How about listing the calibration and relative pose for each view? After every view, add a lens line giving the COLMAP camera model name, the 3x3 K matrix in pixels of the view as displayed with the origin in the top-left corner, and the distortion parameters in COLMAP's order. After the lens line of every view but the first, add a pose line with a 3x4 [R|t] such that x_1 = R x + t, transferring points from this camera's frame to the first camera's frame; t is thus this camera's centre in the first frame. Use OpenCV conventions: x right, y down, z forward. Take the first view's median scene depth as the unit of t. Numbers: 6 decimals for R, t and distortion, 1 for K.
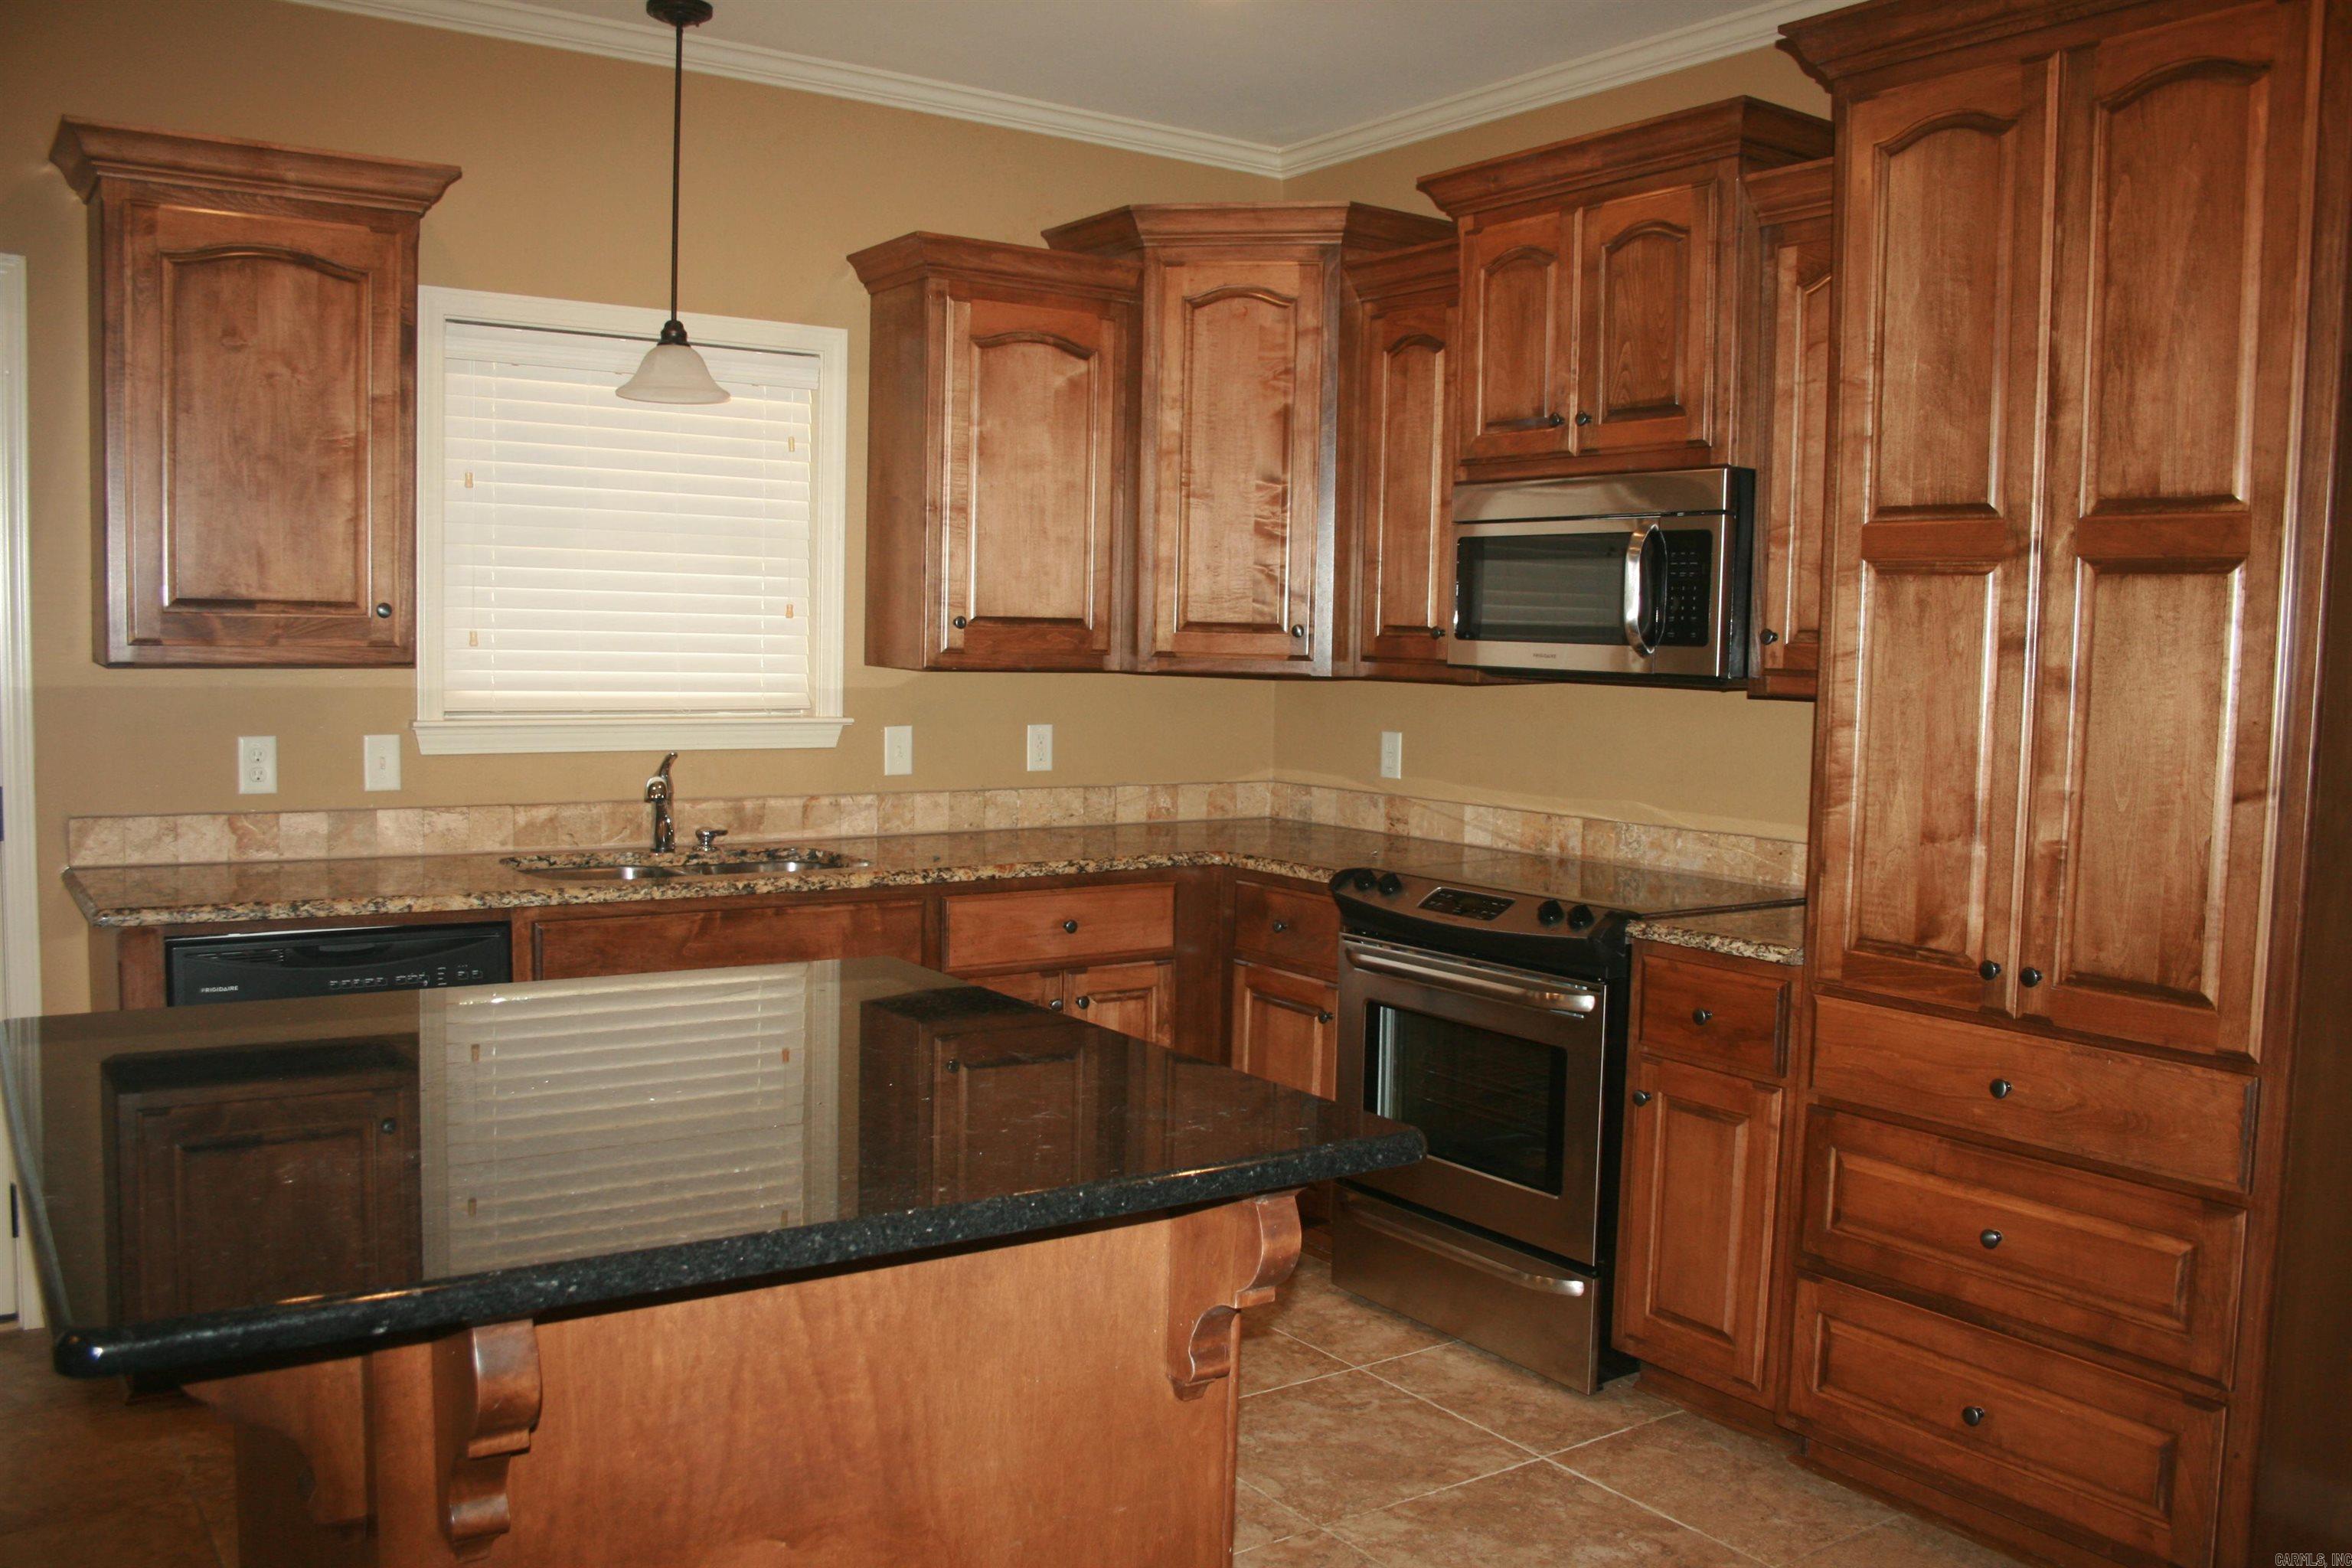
lens RADIAL K [[1923.1, 0, 1166.3], [0, 1923.1, 790.2], [0, 0, 1]] dist [-0.156784, 0.122497]
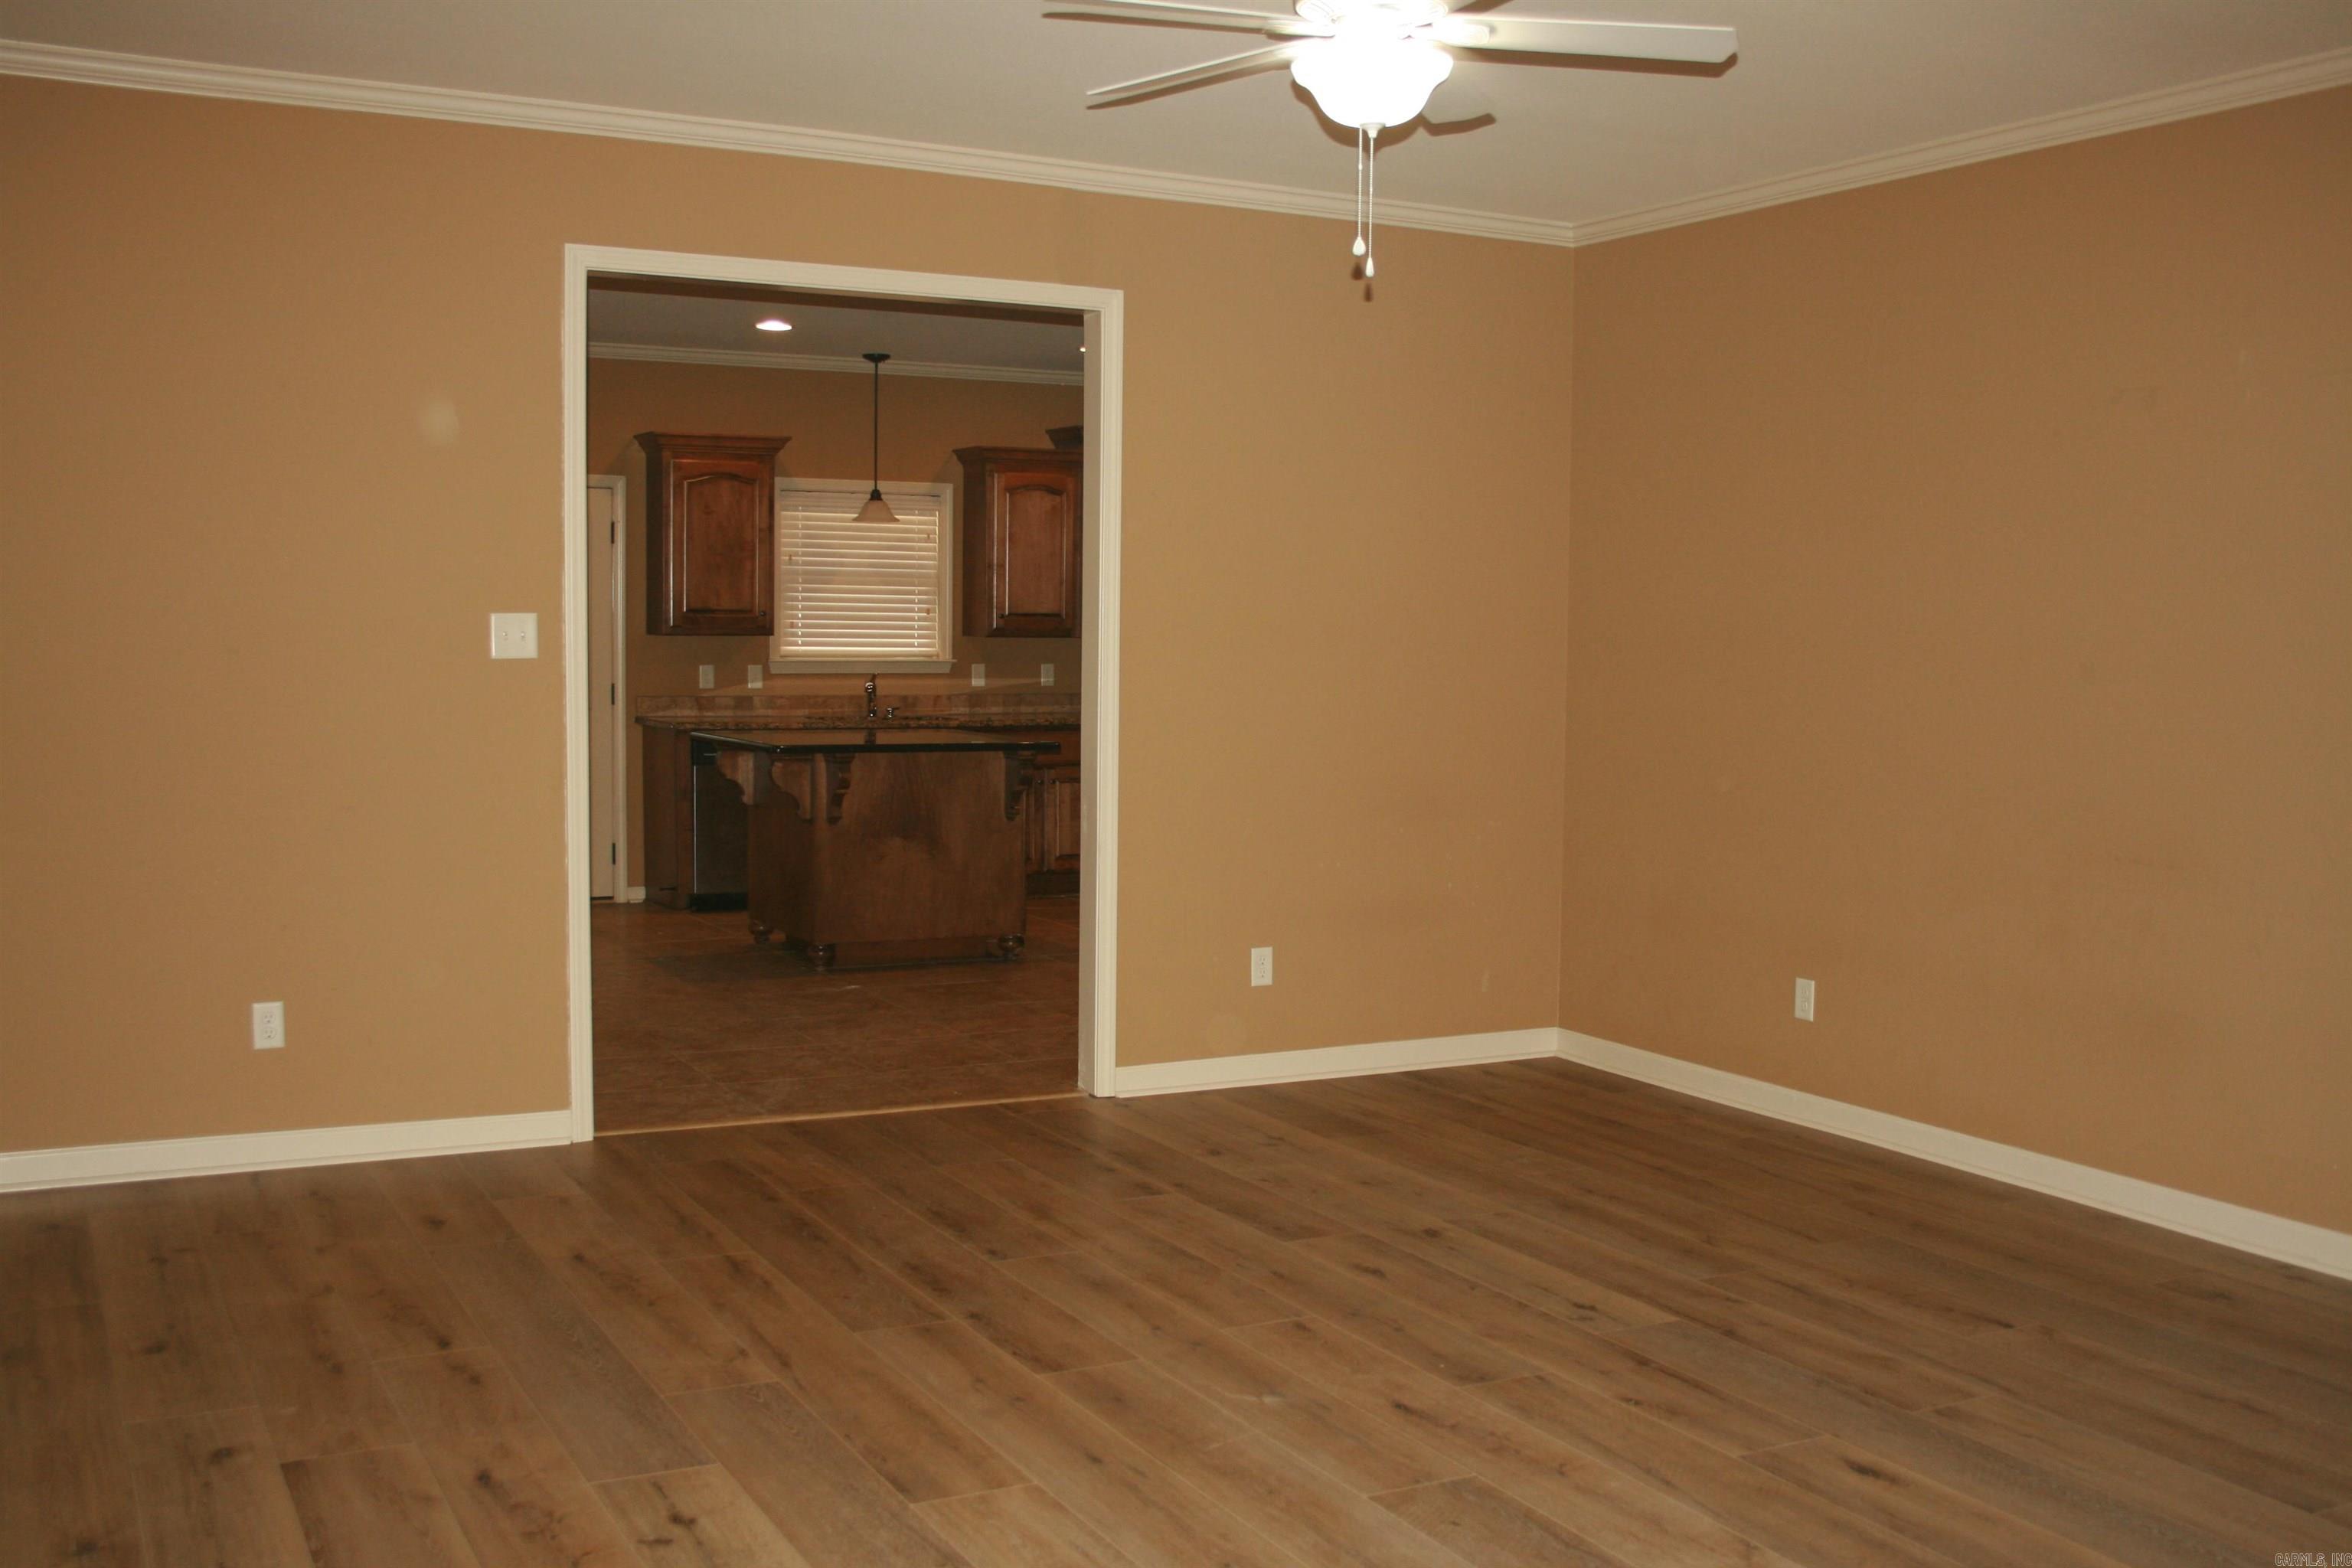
lens RADIAL K [[2291.5, 0, 1176.0], [0, 2291.5, 784.0], [0, 0, 1]] dist [-0.098868, 0.013074]
pose [[0.993111, -0.000777, -0.117171, 0.448573], [-0.000185, 0.999966, -0.008194, 0.144073], [0.117174, 0.008159, 0.993078, -1.799120]]
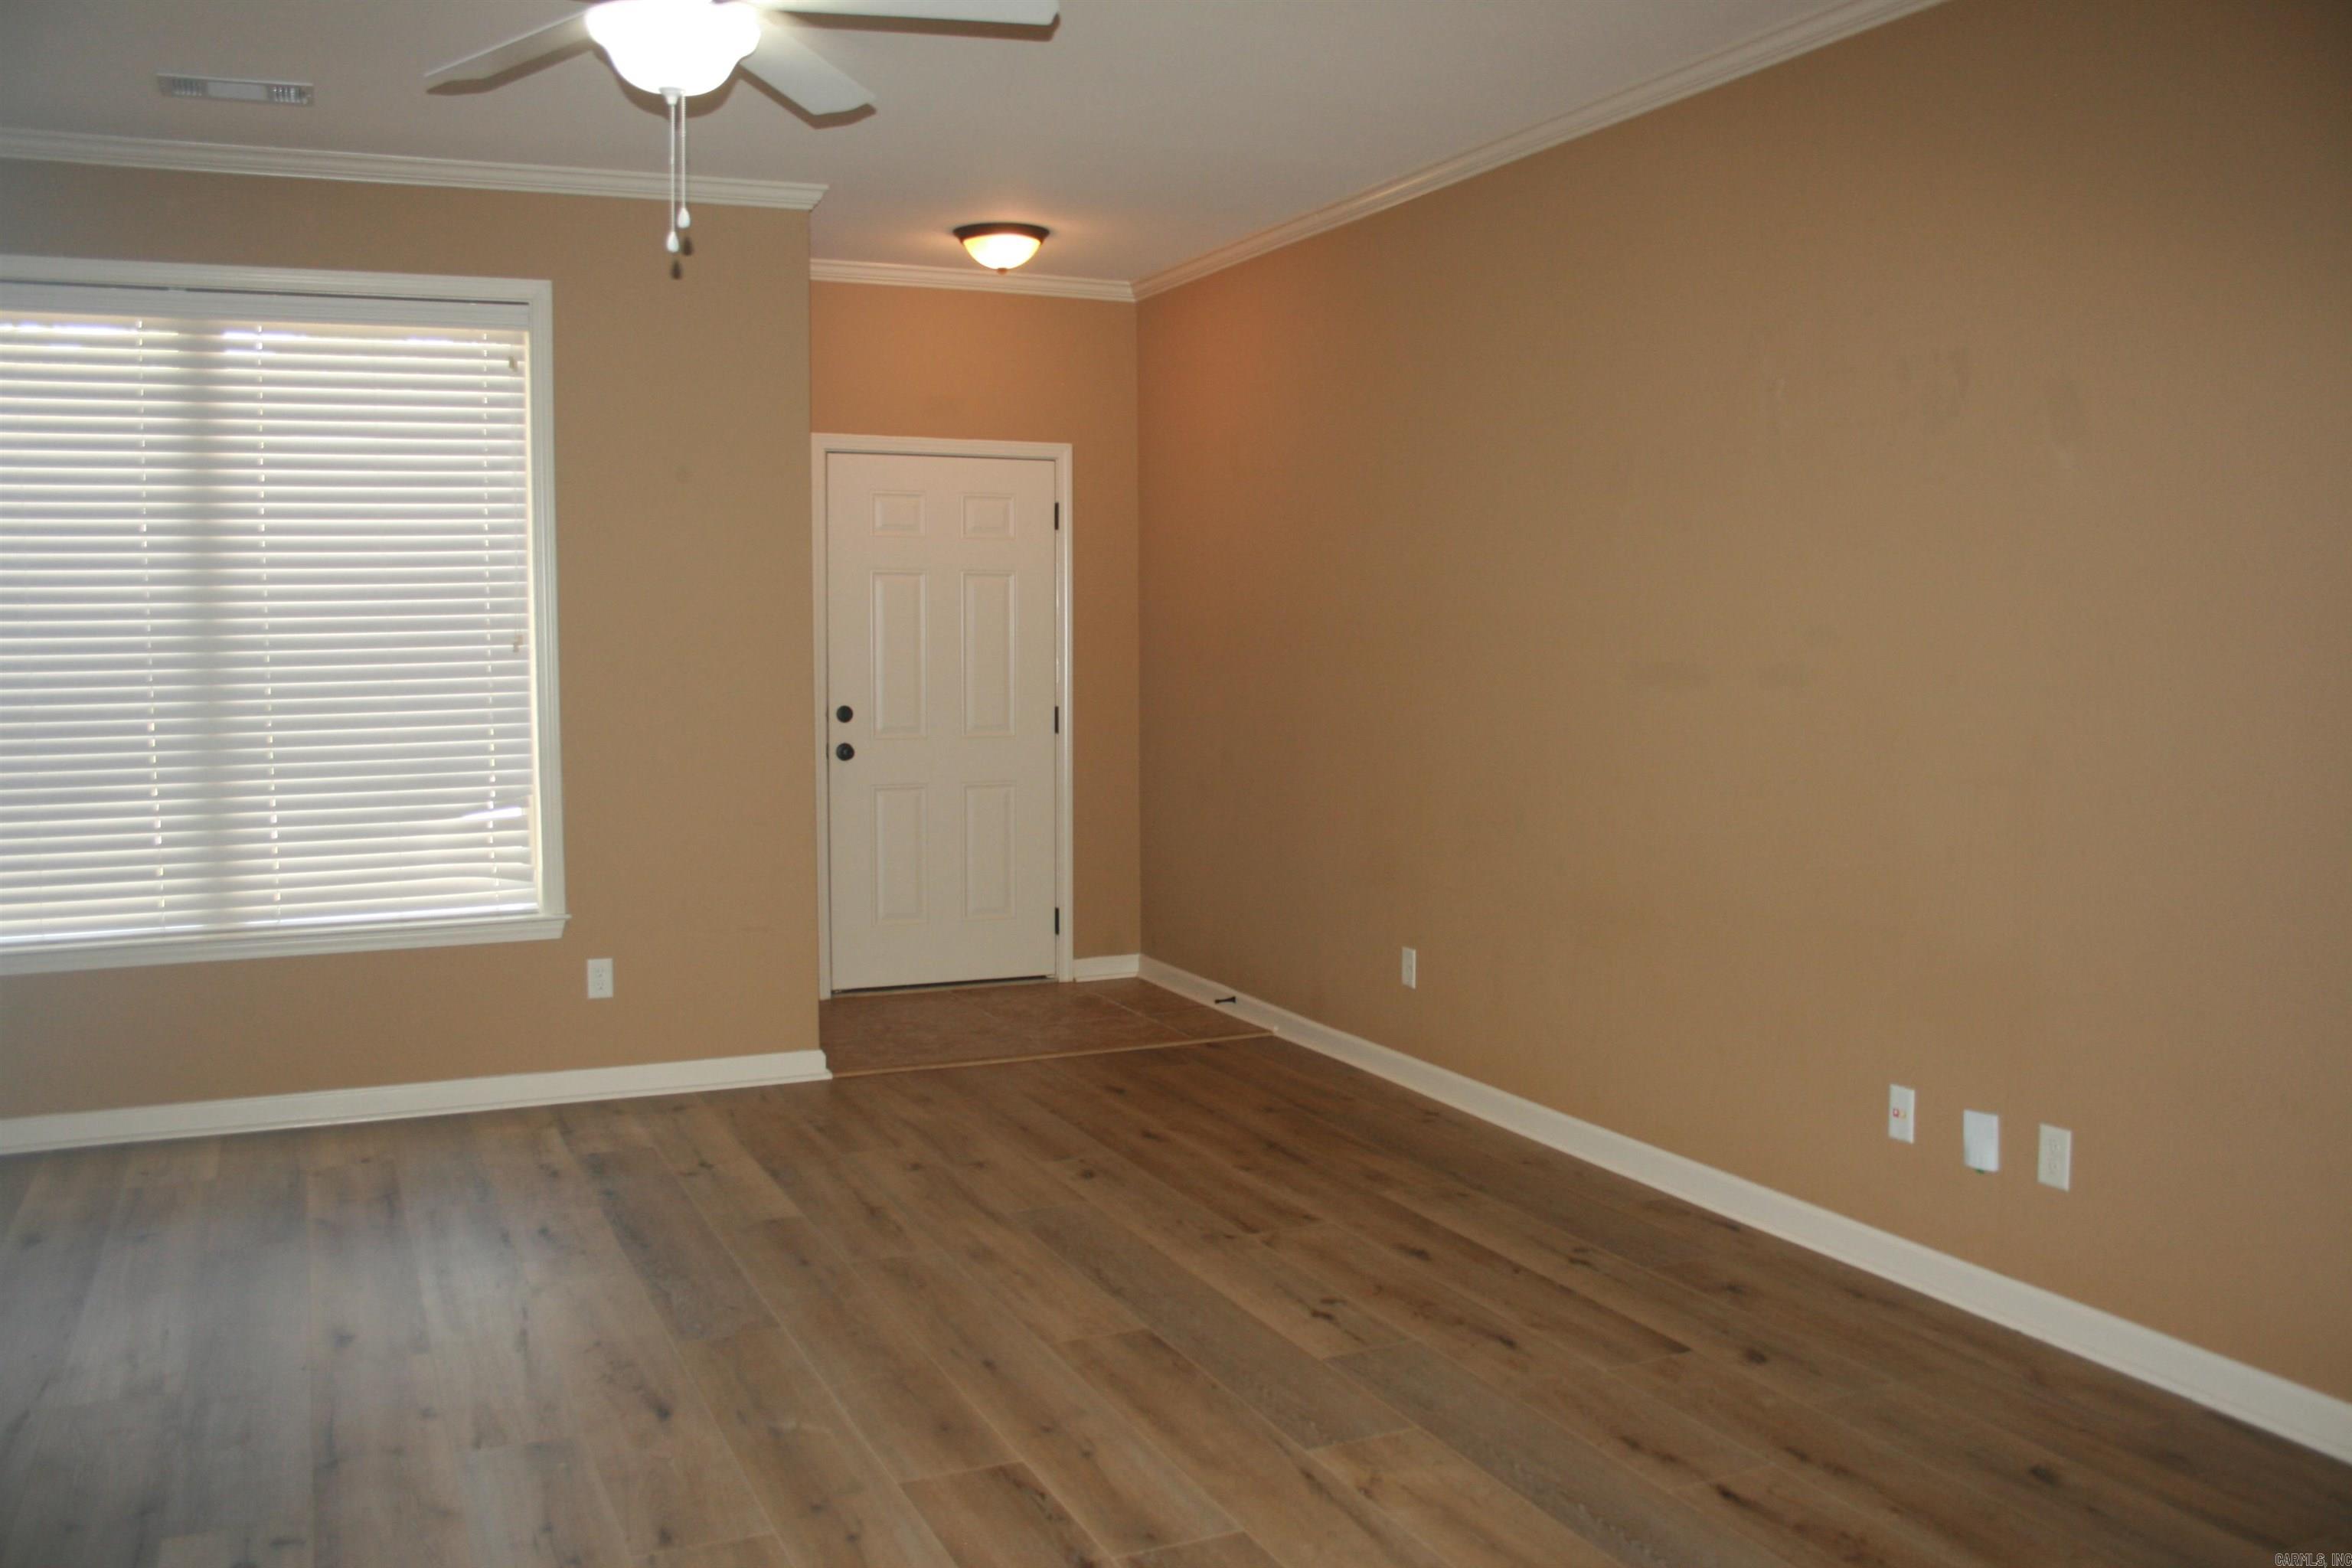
lens RADIAL K [[1923.1, 0, 1166.3], [0, 1923.1, 790.2], [0, 0, 1]] dist [-0.156784, 0.122497]
pose [[-0.983281, -0.033524, 0.178984, -0.581762], [-0.004059, 0.986699, 0.162510, -0.230546], [-0.182051, 0.159066, -0.970338, 2.969329]]
